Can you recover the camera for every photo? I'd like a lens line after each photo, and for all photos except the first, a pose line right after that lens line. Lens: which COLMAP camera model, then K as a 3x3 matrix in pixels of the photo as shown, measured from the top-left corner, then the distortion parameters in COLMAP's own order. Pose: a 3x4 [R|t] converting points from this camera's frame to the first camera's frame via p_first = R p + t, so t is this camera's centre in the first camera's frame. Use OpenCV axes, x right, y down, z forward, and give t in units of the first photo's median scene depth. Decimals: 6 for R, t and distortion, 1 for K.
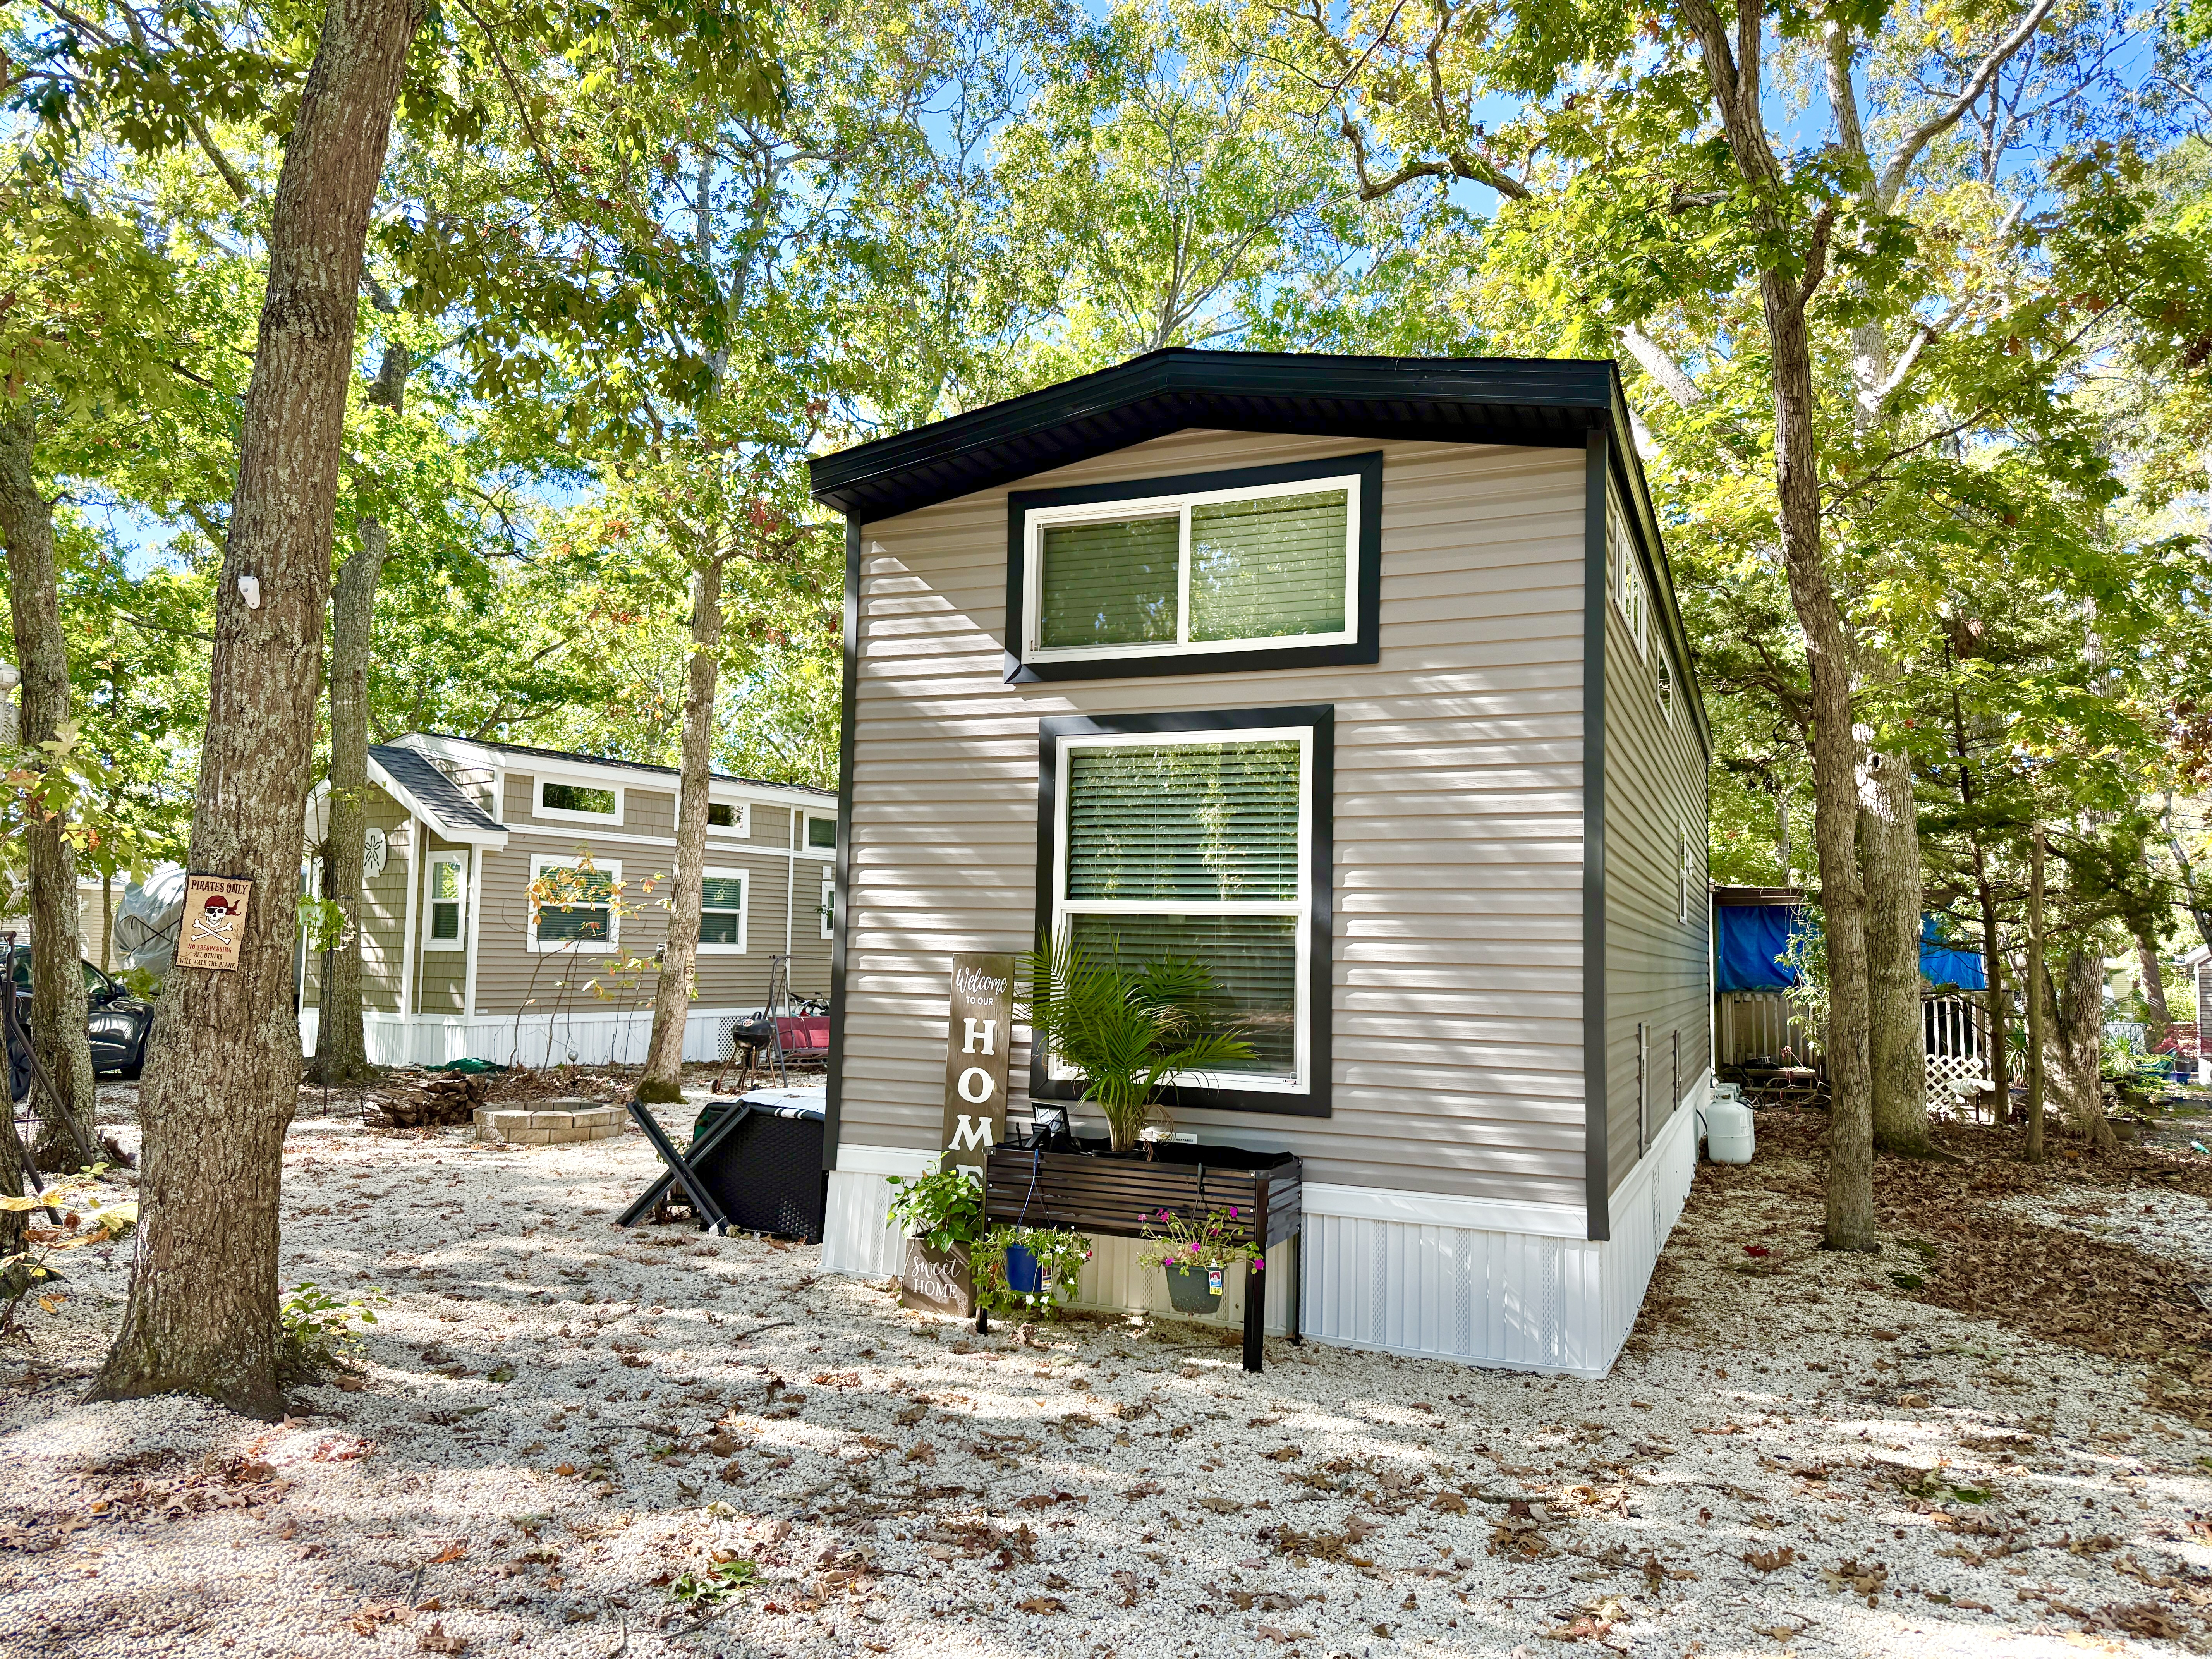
lens RADIAL K [[1567.9, 0, 1110.8], [0, 1567.9, 809.1], [0, 0, 1]] dist [0.043101, -0.047086]
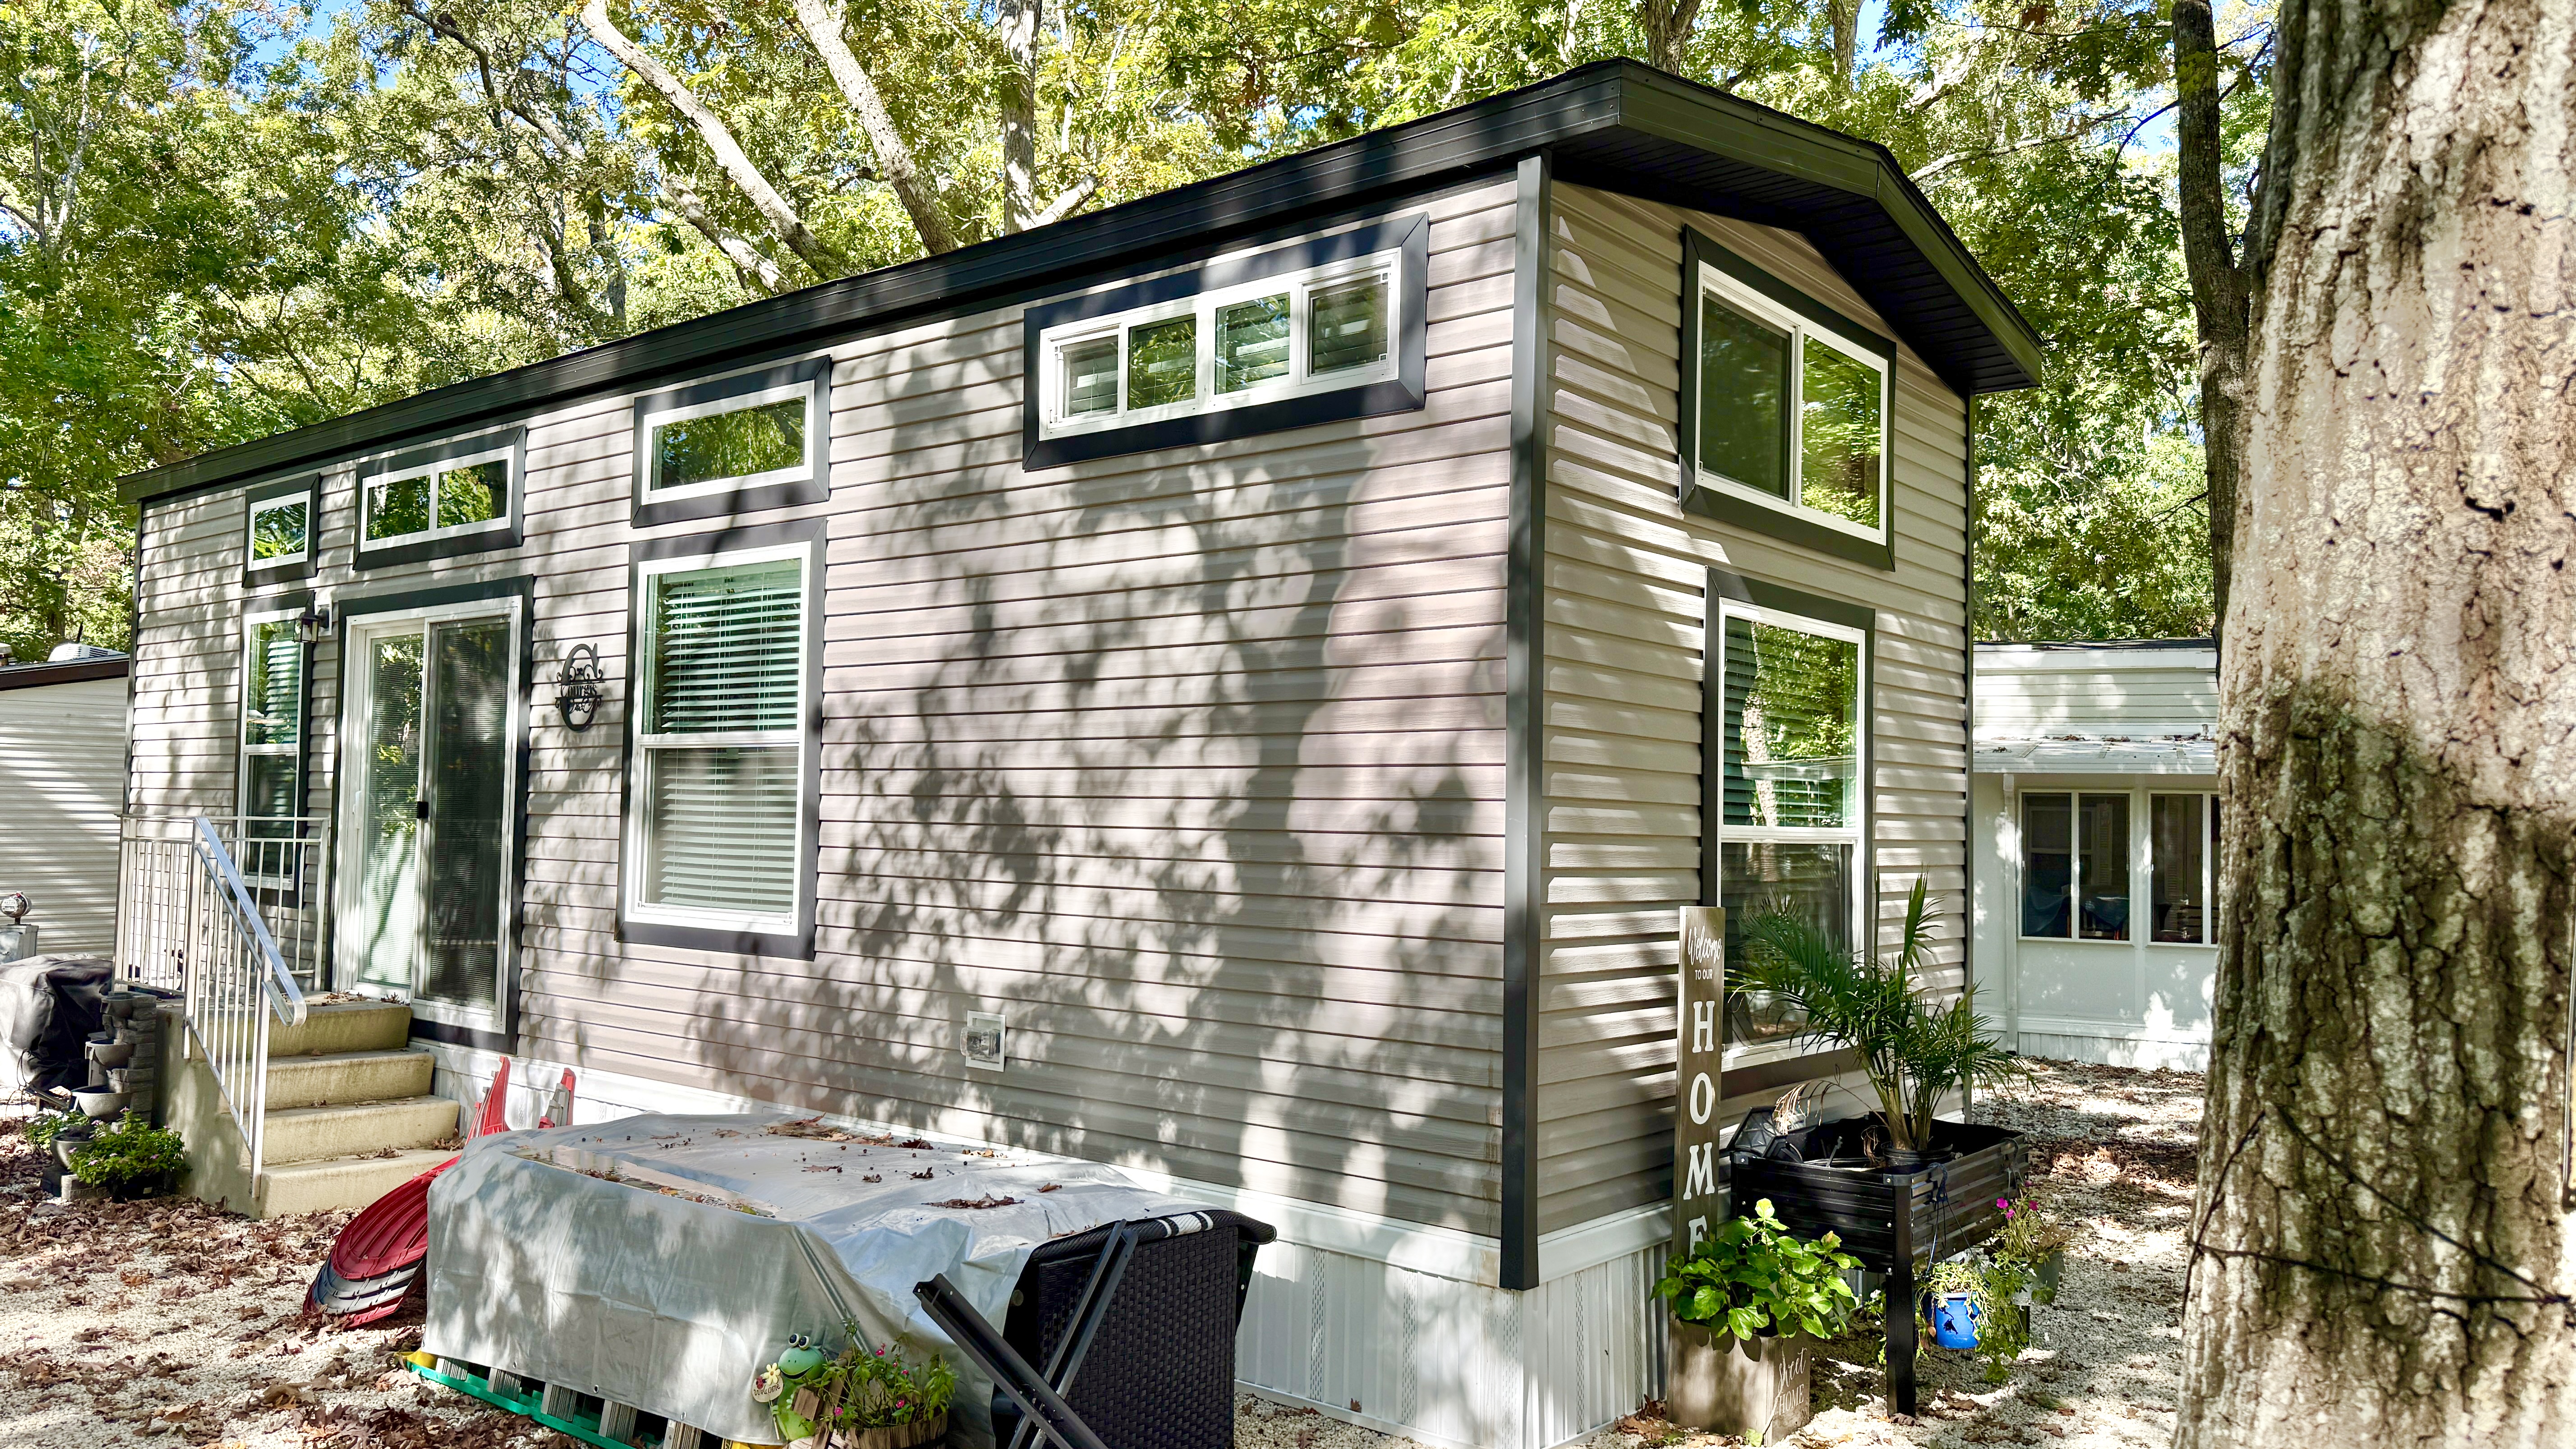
lens RADIAL K [[1819.2, 0, 1294.3], [0, 1819.2, 734.2], [0, 0, 1]] dist [0.046726, -0.055216]
pose [[0.278357, 0.032111, 0.959941, -0.894521], [-0.086108, 0.996251, -0.008357, 0.040467], [-0.956610, -0.080332, 0.280079, 0.955321]]
